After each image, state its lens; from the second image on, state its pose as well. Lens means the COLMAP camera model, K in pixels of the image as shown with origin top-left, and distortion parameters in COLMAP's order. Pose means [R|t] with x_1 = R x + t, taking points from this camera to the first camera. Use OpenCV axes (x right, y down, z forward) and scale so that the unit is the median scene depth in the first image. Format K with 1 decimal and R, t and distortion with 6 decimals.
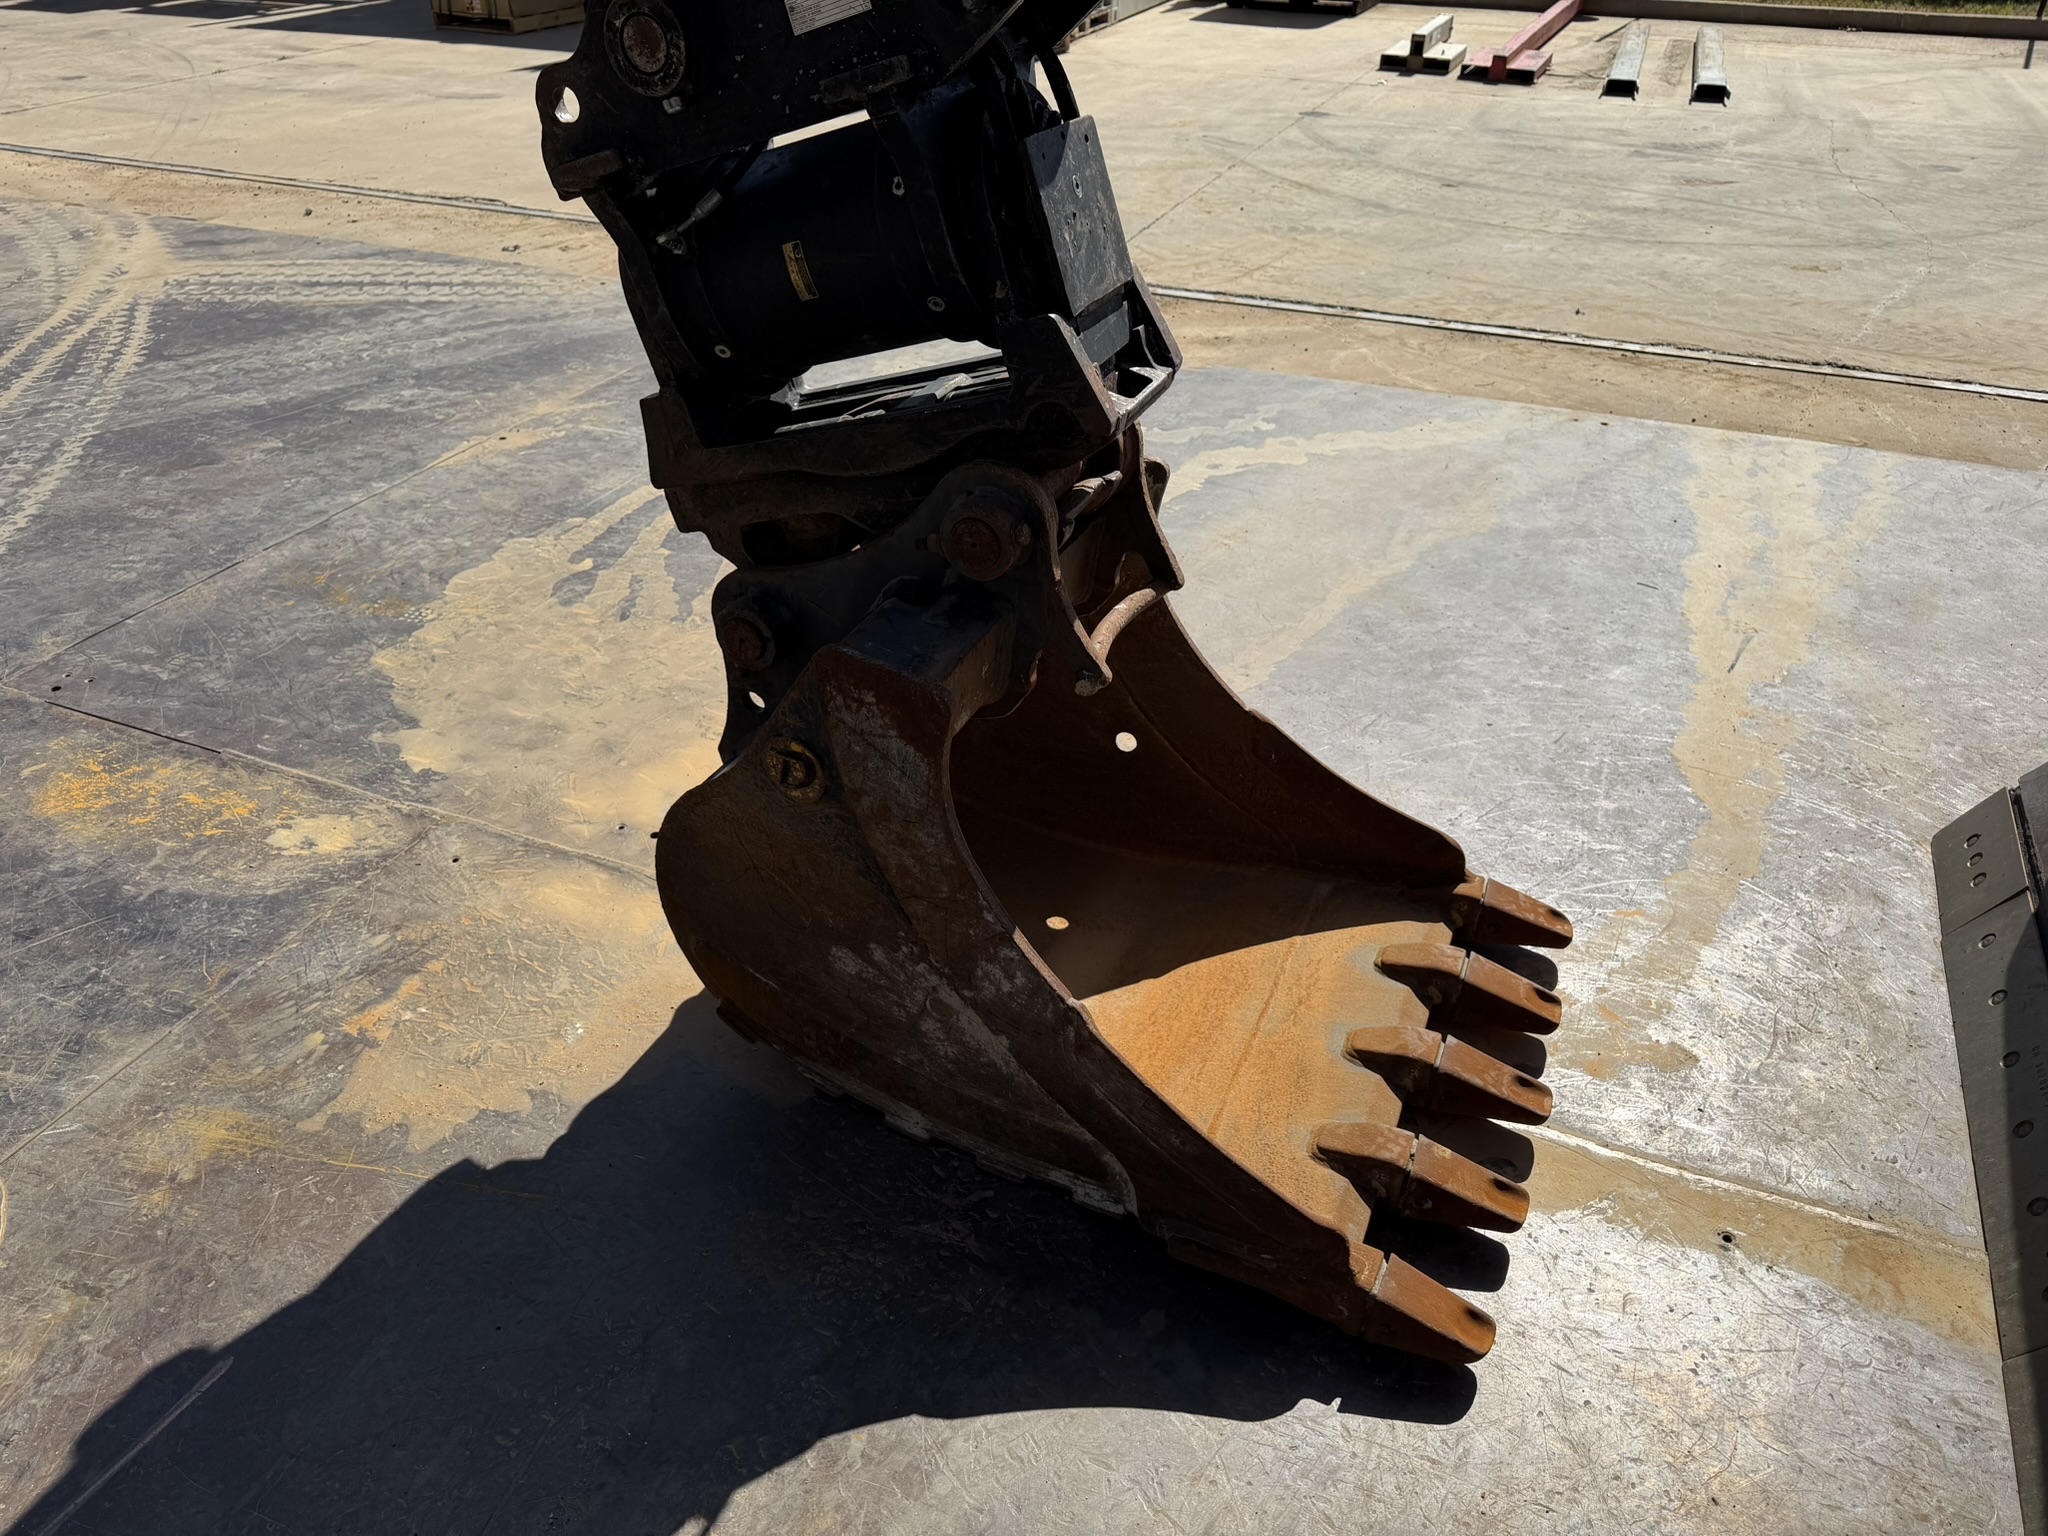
lens RADIAL K [[1438.4, 0, 1017.0], [0, 1438.4, 773.0], [0, 0, 1]] dist [0.092275, -0.141477]
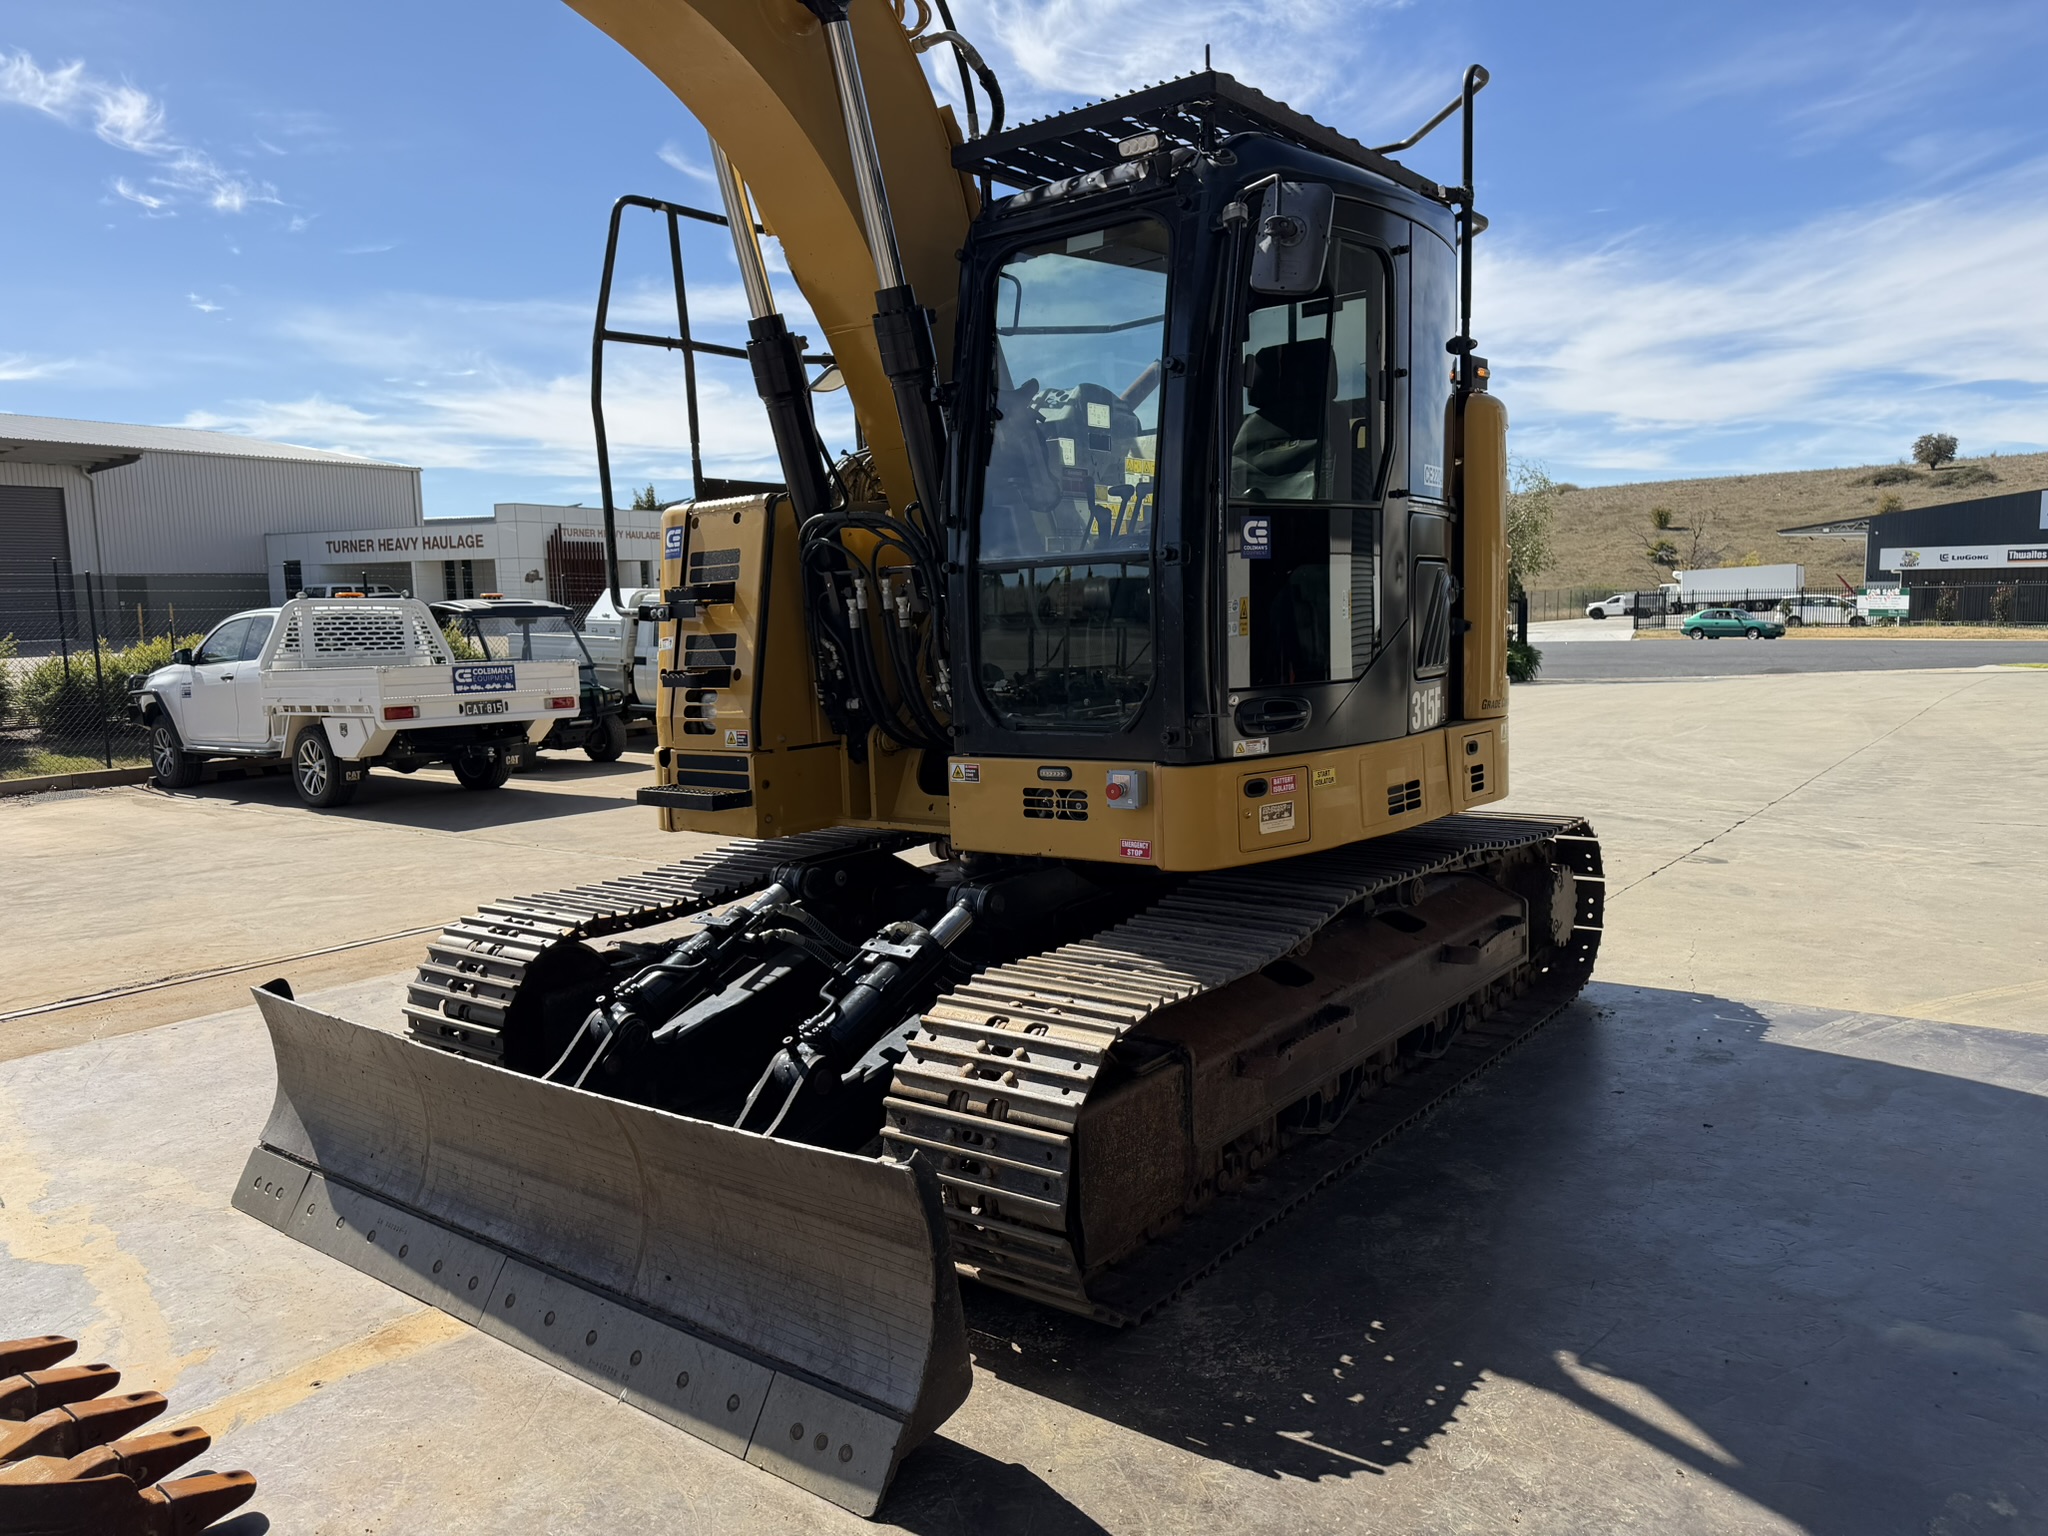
lens RADIAL K [[1438.4, 0, 1017.0], [0, 1438.4, 773.0], [0, 0, 1]] dist [0.092275, -0.141477]
pose [[0.247959, -0.110102, 0.962493, -0.705328], [0.566227, 0.822622, -0.051770, 0.275459], [-0.786068, 0.557827, 0.266320, -0.330288]]
